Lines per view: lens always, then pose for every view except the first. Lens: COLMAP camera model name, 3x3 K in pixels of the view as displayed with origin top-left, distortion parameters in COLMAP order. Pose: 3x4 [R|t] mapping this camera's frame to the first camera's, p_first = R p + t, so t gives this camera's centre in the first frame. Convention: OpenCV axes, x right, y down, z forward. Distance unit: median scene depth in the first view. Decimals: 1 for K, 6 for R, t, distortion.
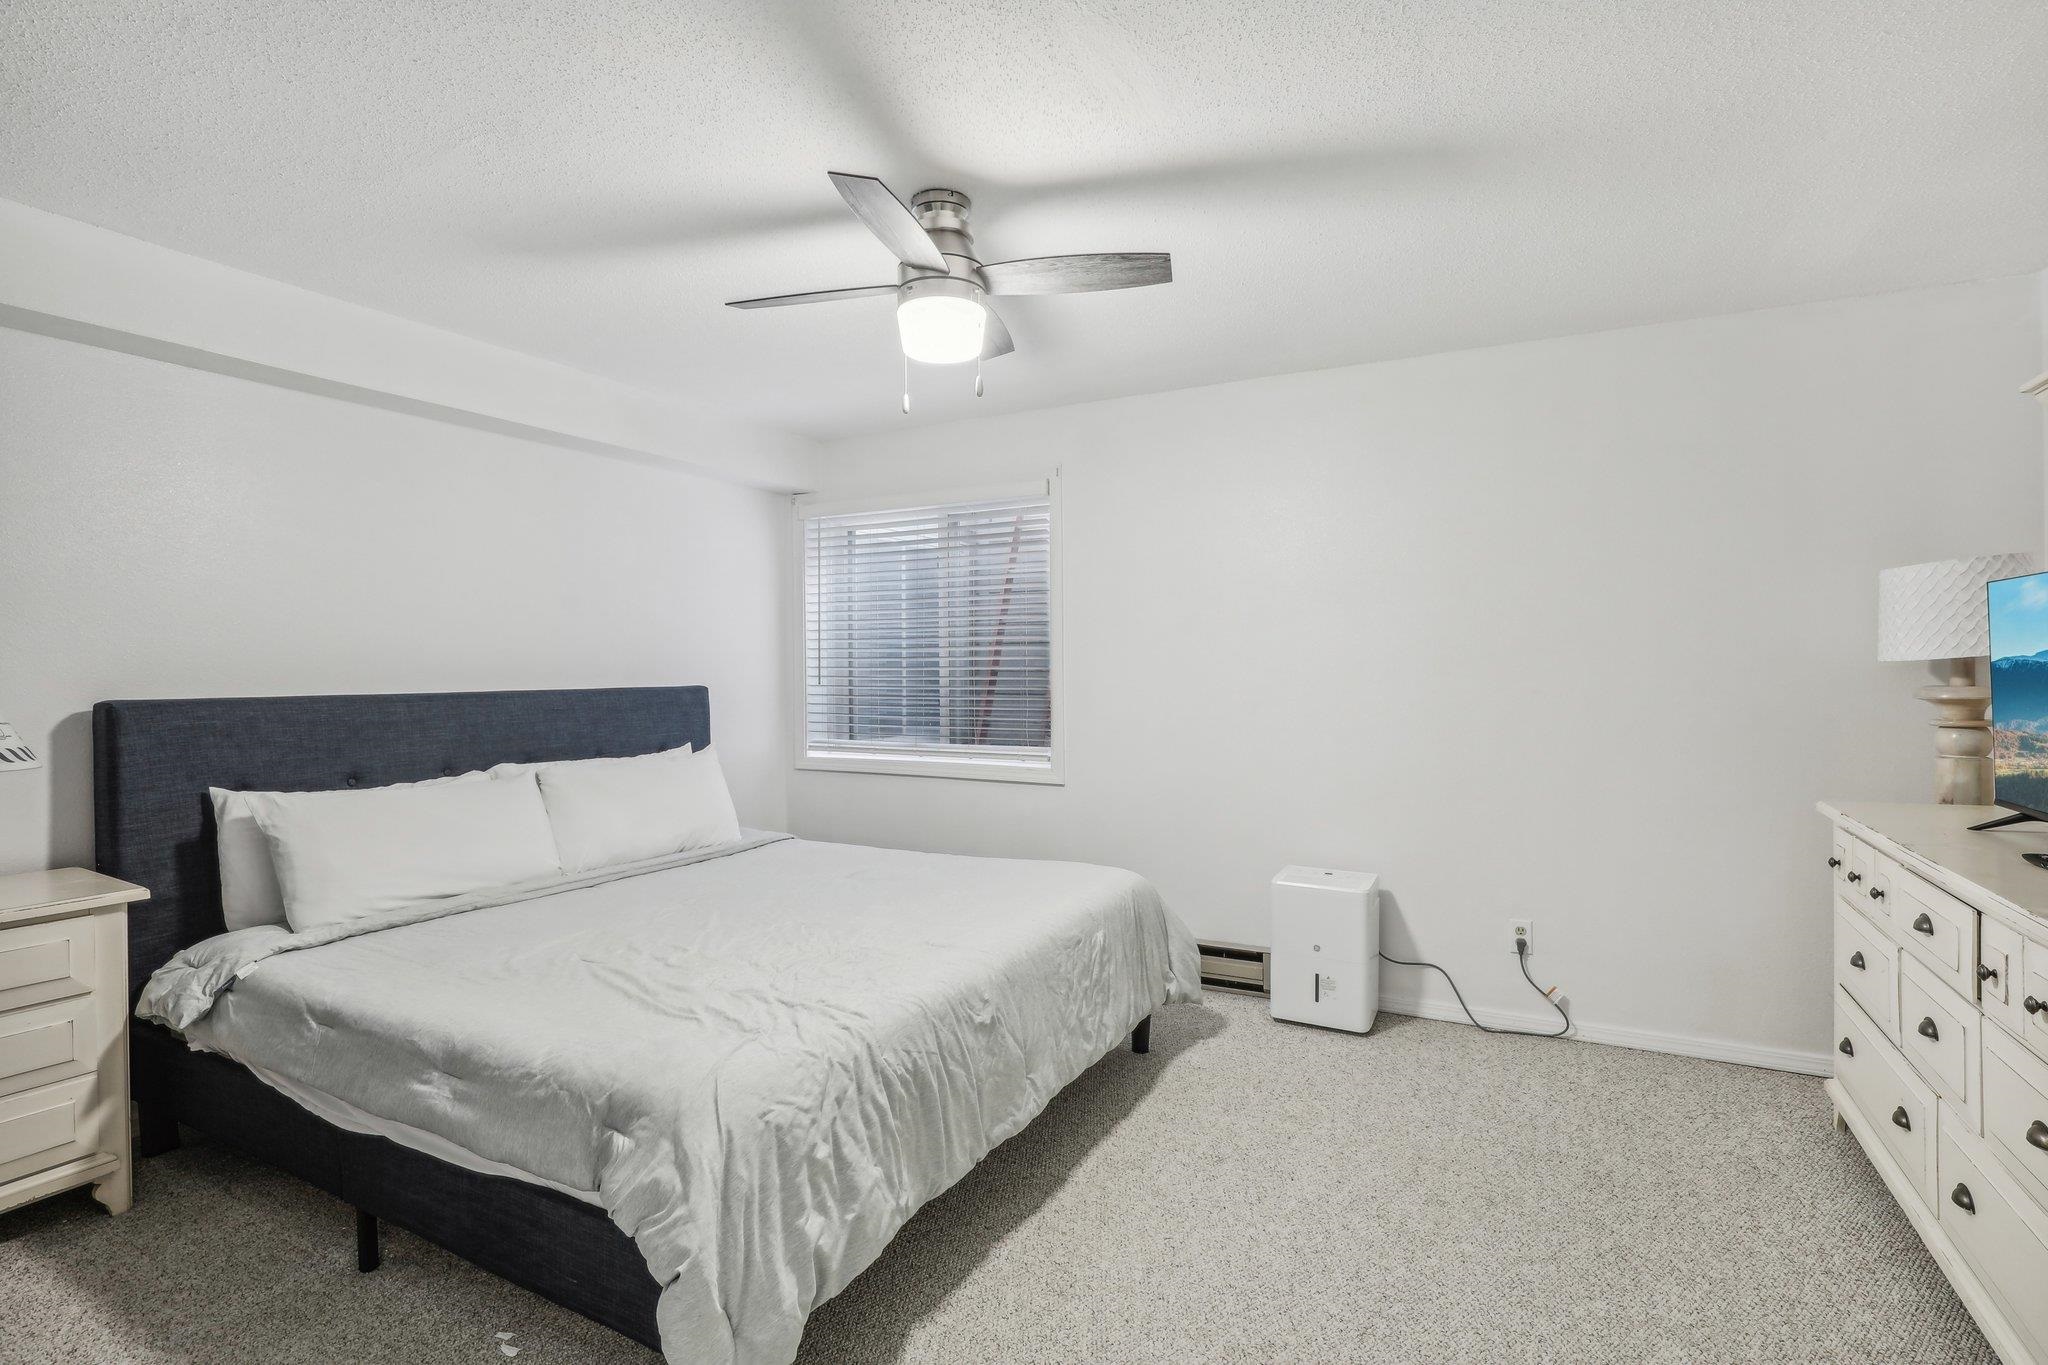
lens RADIAL K [[971.4, 0, 1054.1], [0, 971.4, 651.7], [0, 0, 1]] dist [-0.000282, -0.000441]
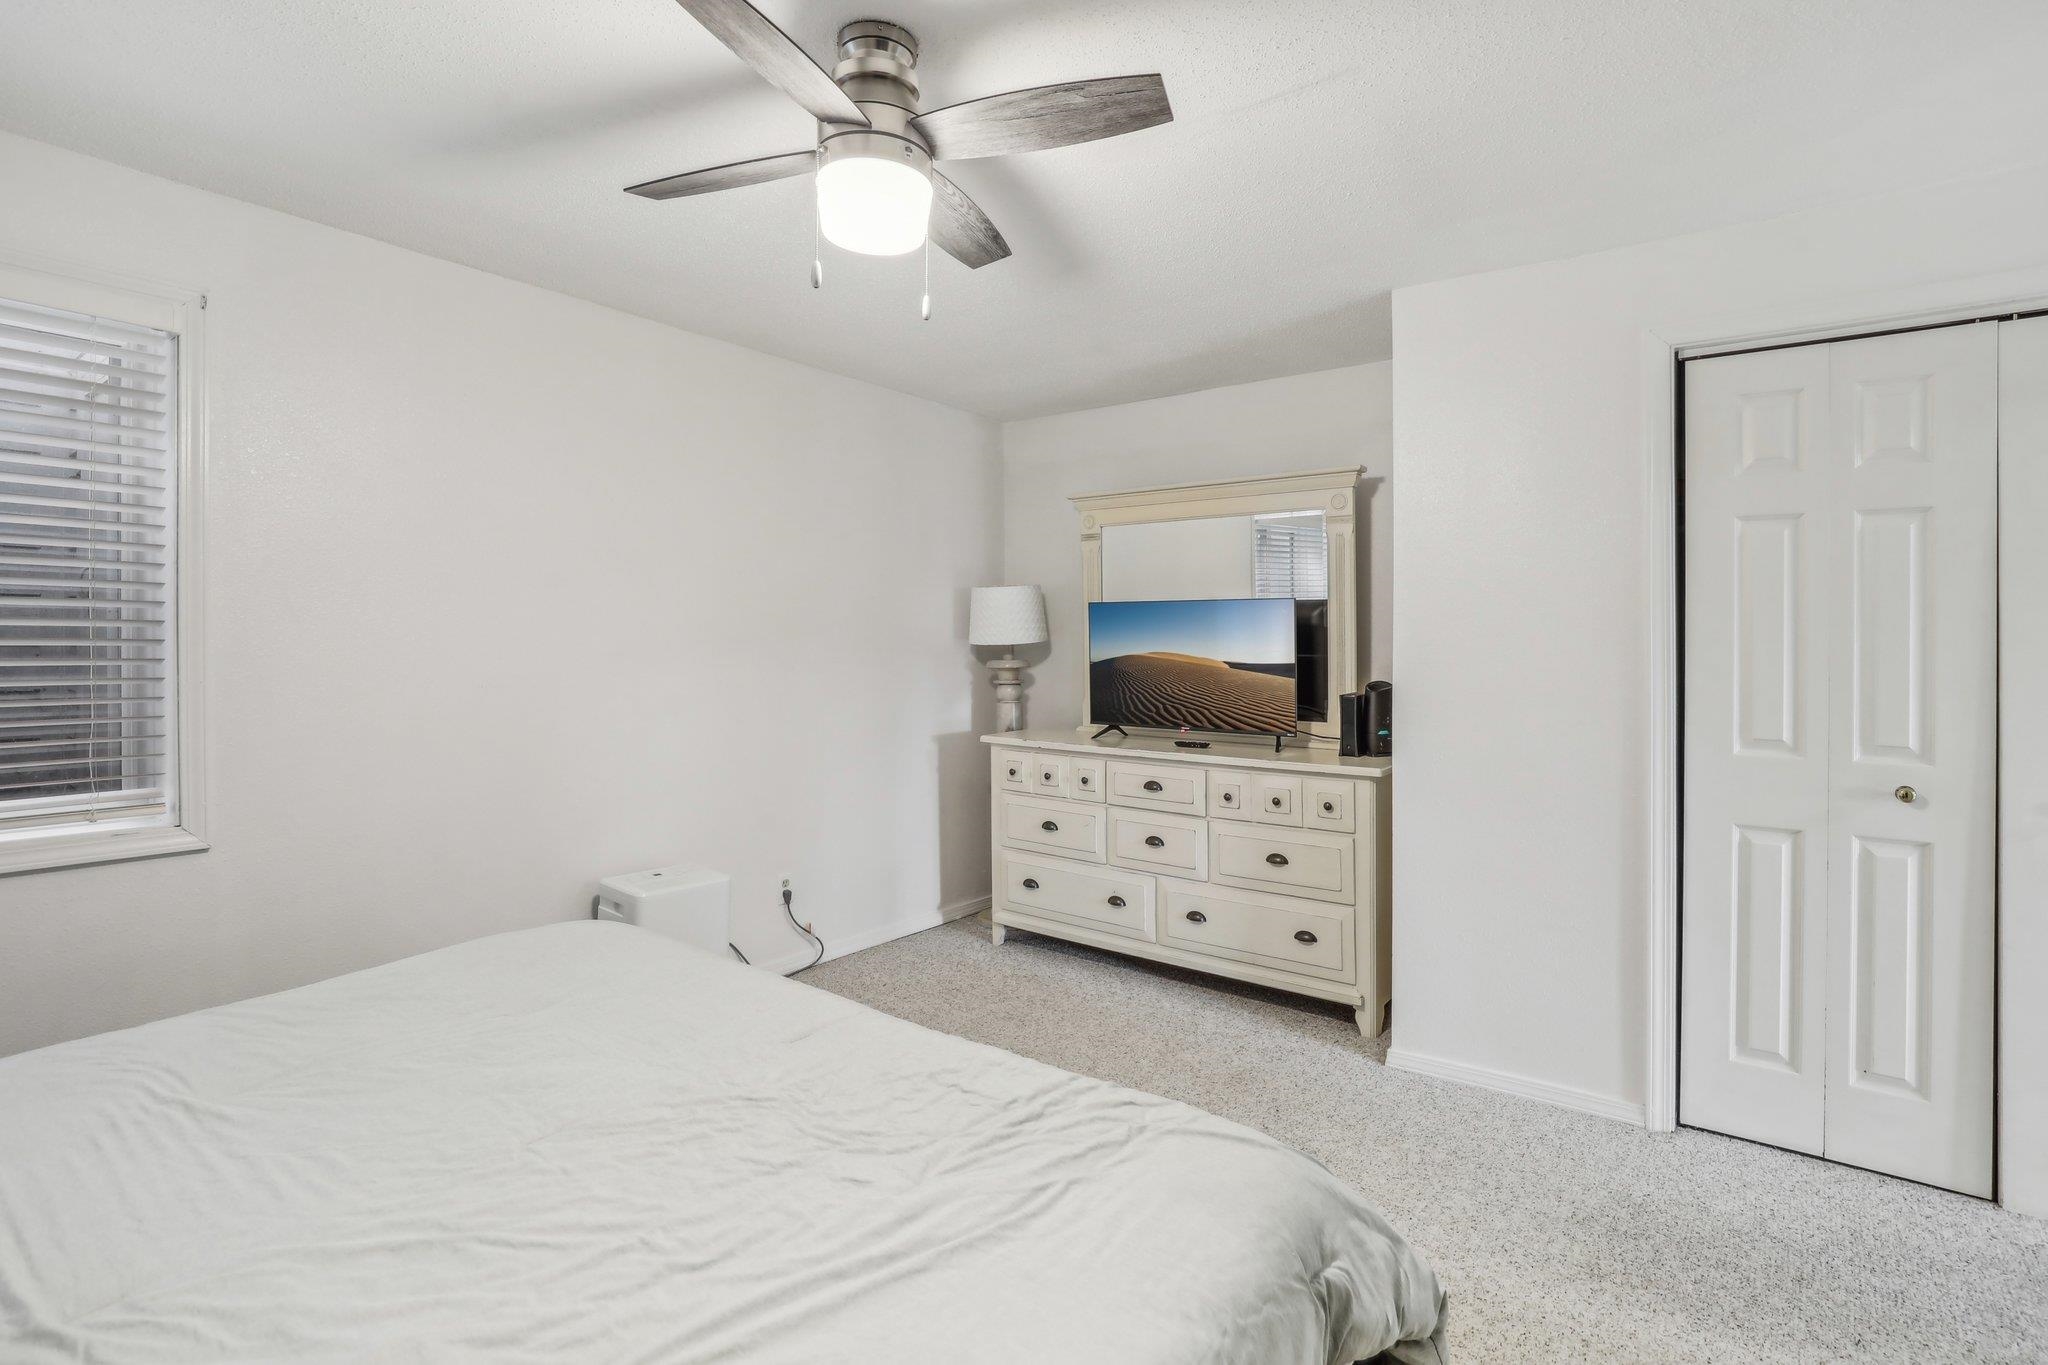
lens RADIAL K [[971.4, 0, 1054.1], [0, 971.4, 651.7], [0, 0, 1]] dist [-0.000282, -0.000441]
pose [[0.160159, -0.000754, 0.987091, -0.804462], [-0.018066, 0.999830, 0.003695, 0.014997], [-0.986926, -0.018425, 0.160118, 0.724054]]
